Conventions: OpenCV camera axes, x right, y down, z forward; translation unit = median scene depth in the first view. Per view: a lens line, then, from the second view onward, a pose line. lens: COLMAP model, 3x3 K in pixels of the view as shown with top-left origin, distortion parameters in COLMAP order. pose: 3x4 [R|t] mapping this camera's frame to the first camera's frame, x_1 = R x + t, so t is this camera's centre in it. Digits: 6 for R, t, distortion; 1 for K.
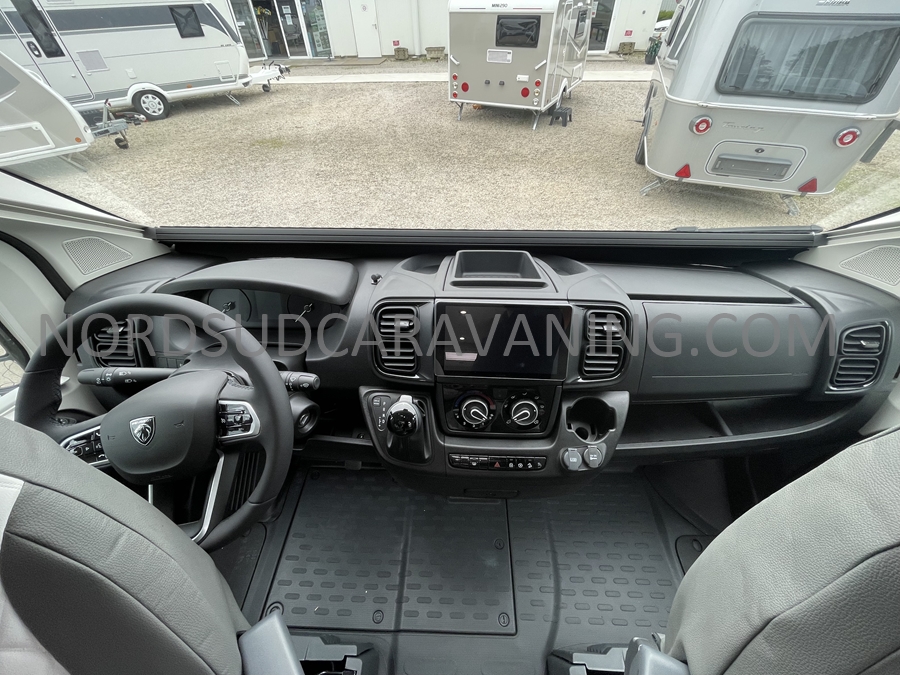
lens RADIAL K [[360.2, 0, 450.0], [0, 360.2, 333.2], [0, 0, 1]] dist [0.008574, -0.005250]
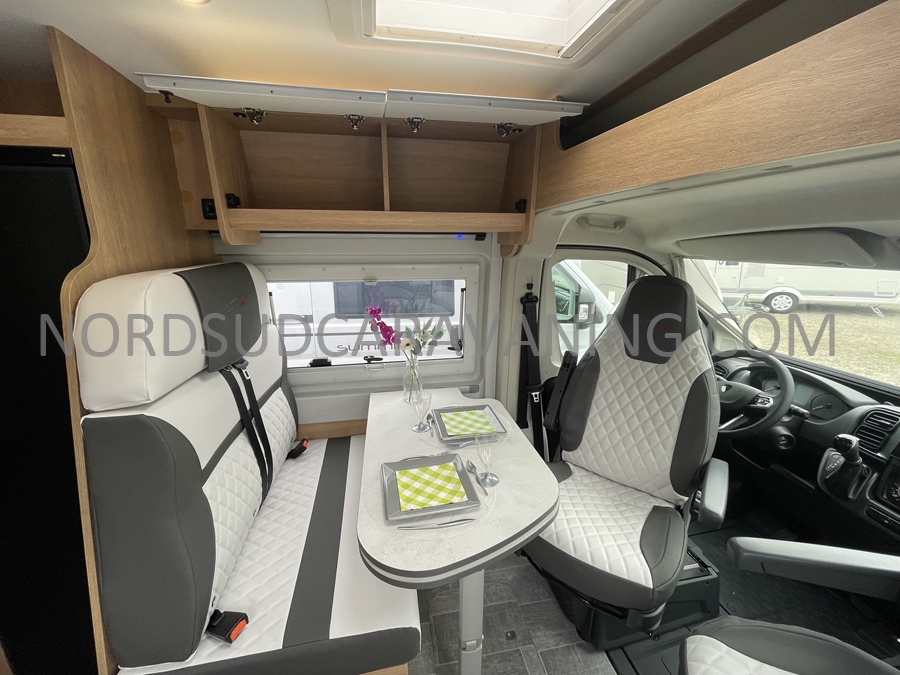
lens RADIAL K [[360.2, 0, 450.0], [0, 360.2, 333.2], [0, 0, 1]] dist [0.008574, -0.005250]
pose [[0.214221, 0.239017, -0.947090, 0.076446], [-0.638346, 0.768158, 0.049473, 0.071741], [0.739340, 0.593974, 0.317131, -0.106364]]
